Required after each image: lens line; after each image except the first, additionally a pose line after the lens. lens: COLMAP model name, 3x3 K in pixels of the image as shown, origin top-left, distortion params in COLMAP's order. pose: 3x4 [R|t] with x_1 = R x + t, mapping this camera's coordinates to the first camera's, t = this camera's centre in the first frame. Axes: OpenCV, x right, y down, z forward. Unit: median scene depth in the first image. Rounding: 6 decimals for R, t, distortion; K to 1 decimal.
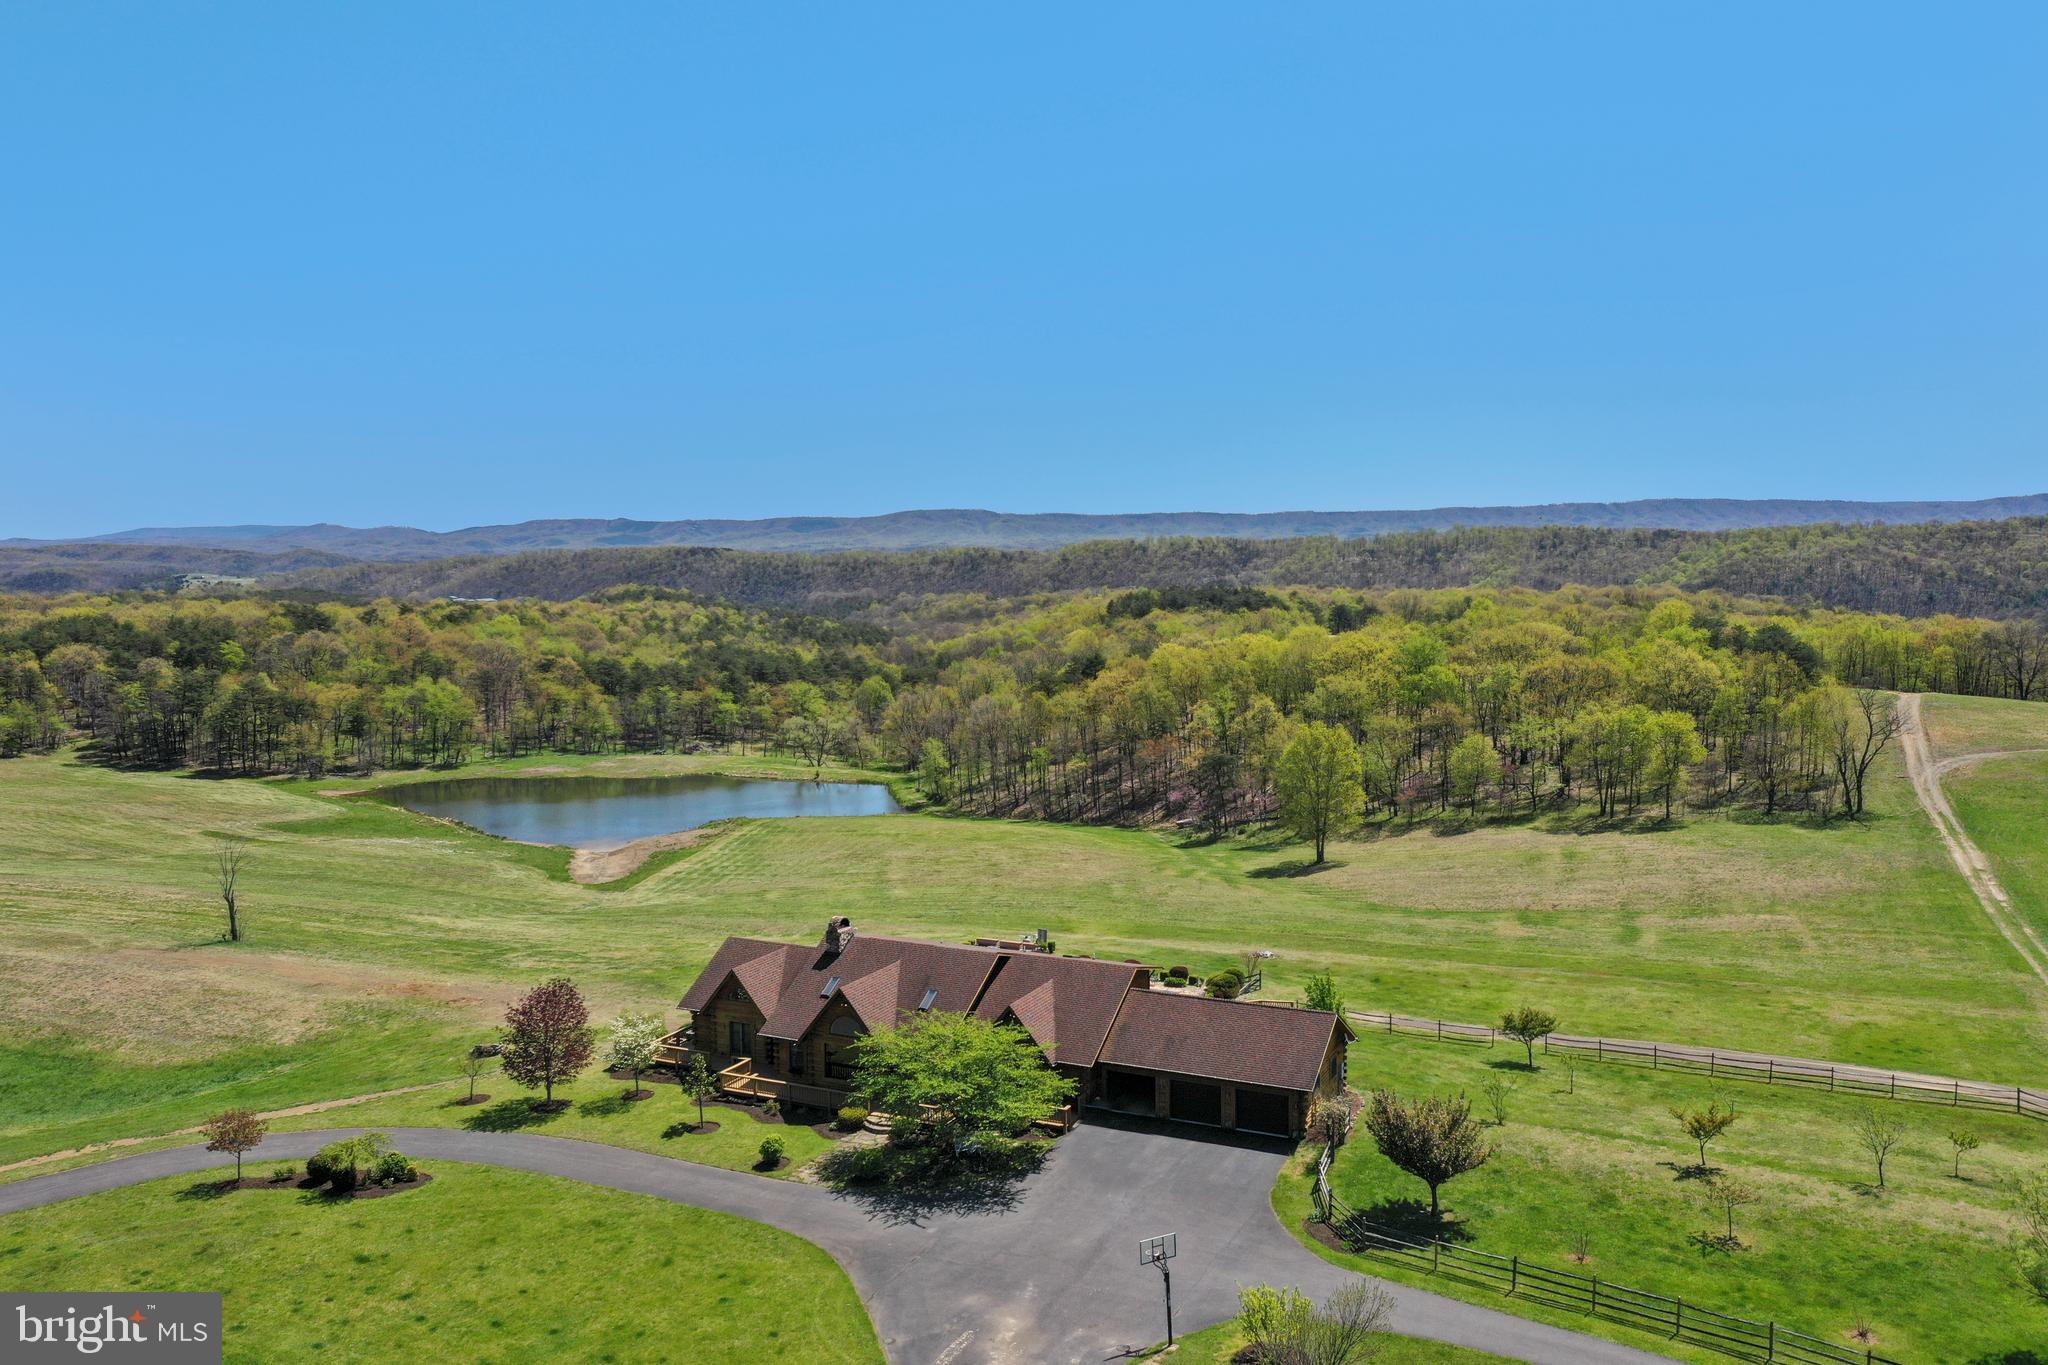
lens RADIAL K [[1627.2, 0, 1020.2], [0, 1627.2, 690.2], [0, 0, 1]] dist [-0.007976, 0.017374]
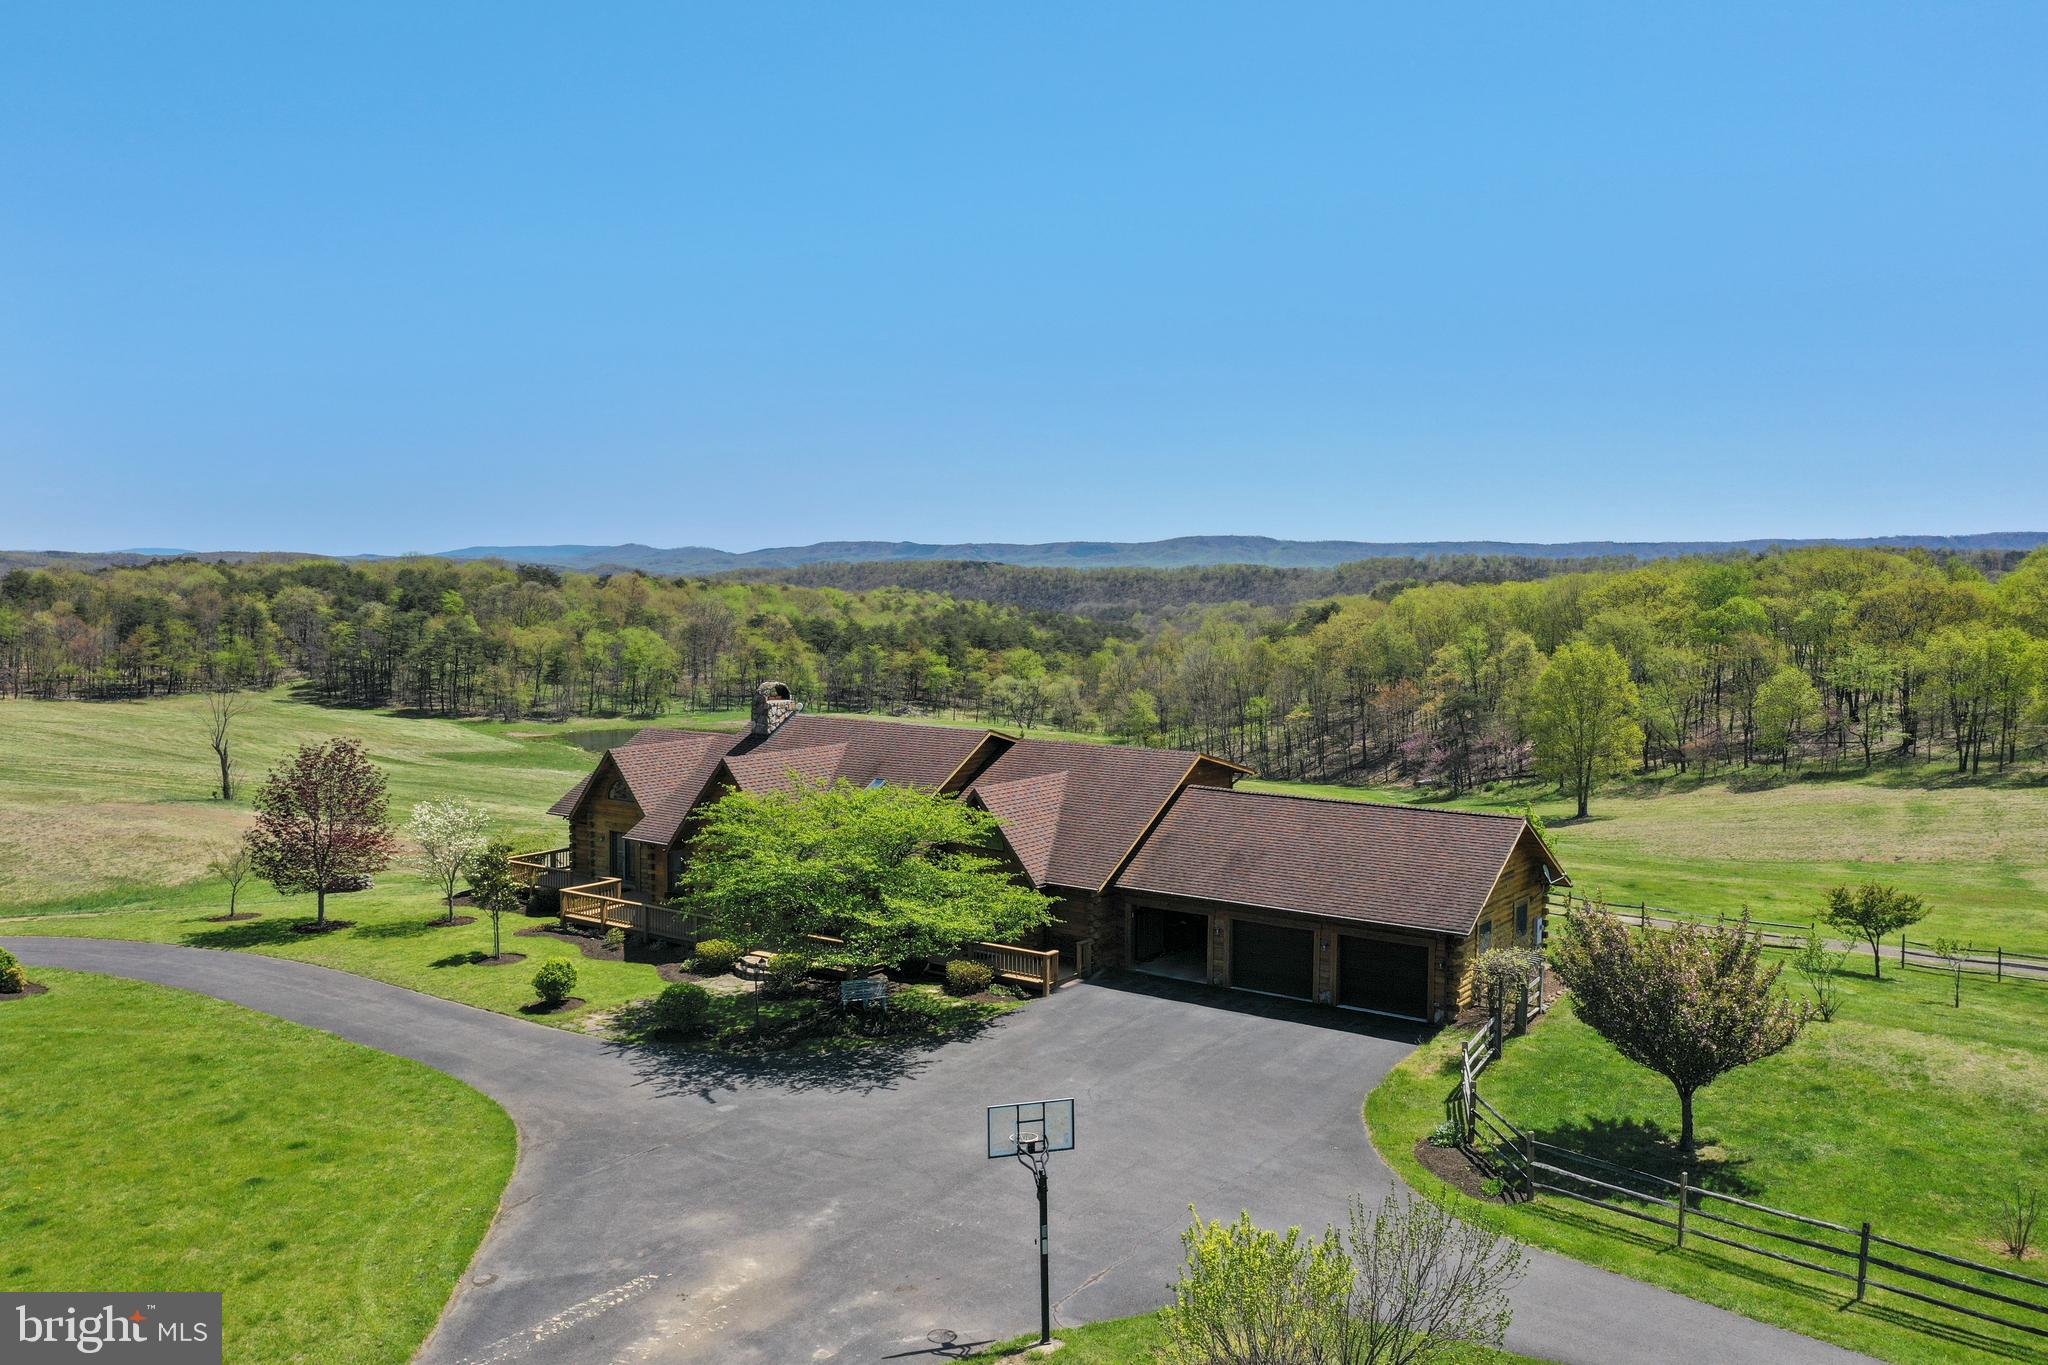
lens RADIAL K [[1627.2, 0, 1022.5], [0, 1627.2, 671.9], [0, 0, 1]] dist [-0.007976, 0.017374]
pose [[0.985427, 0.027002, -0.167939, 0.108983], [-0.031998, 0.999120, -0.027114, 0.160012], [0.167059, 0.032093, 0.985424, 0.382140]]
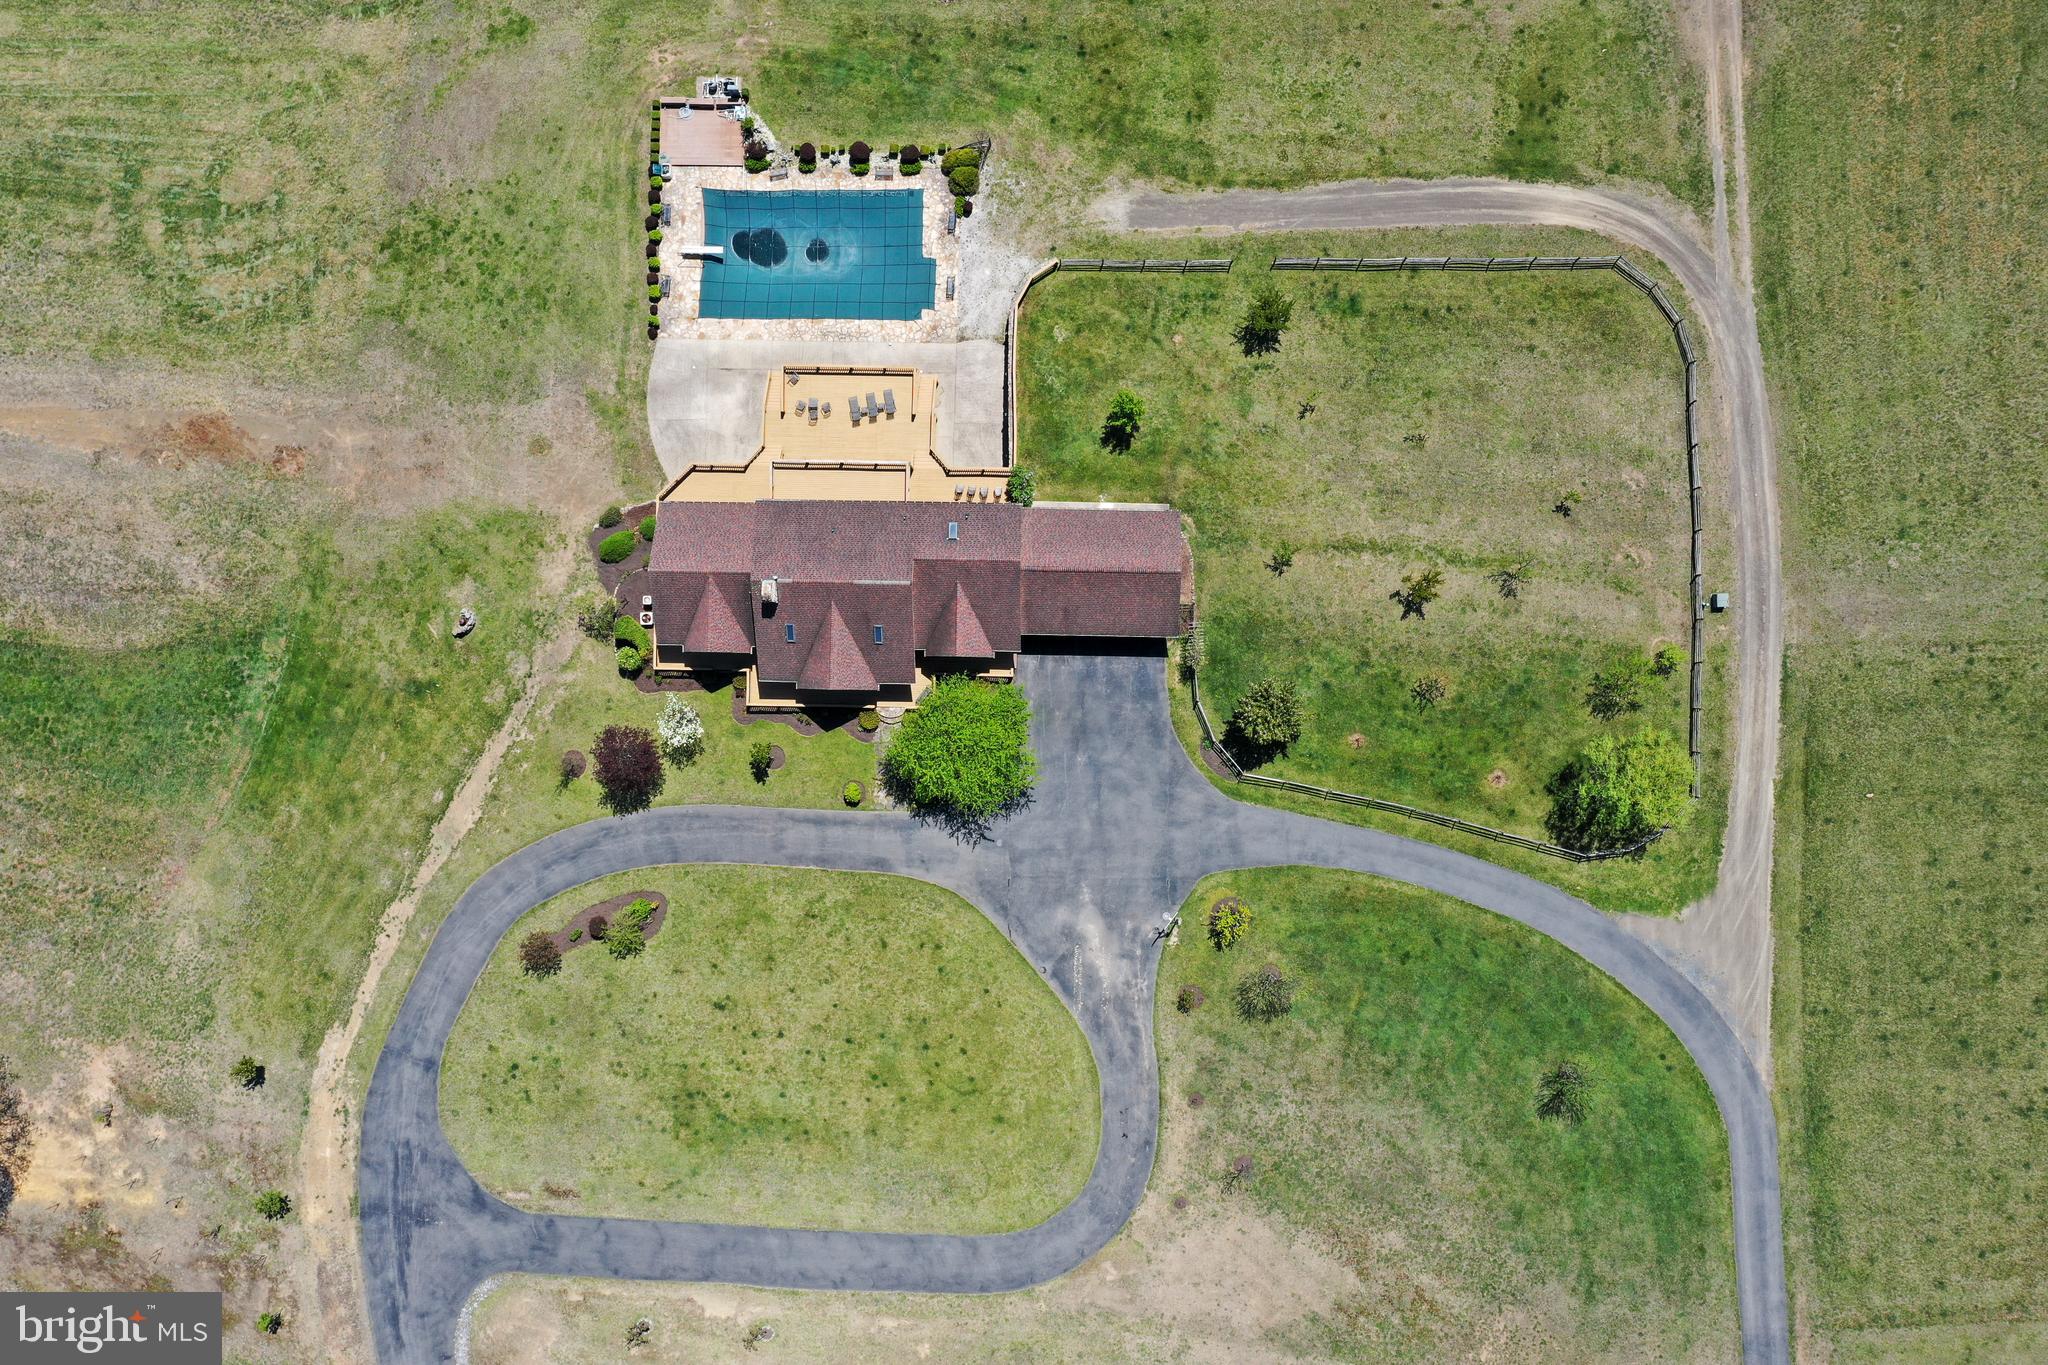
lens RADIAL K [[1627.2, 0, 1024.1], [0, 1627.2, 682.7], [0, 0, 1]] dist [-0.007976, 0.017374]
pose [[0.905837, -0.423068, -0.021723, 0.062027], [0.060912, 0.079330, 0.994986, -1.107935], [-0.419224, -0.902618, 0.097630, 0.795416]]
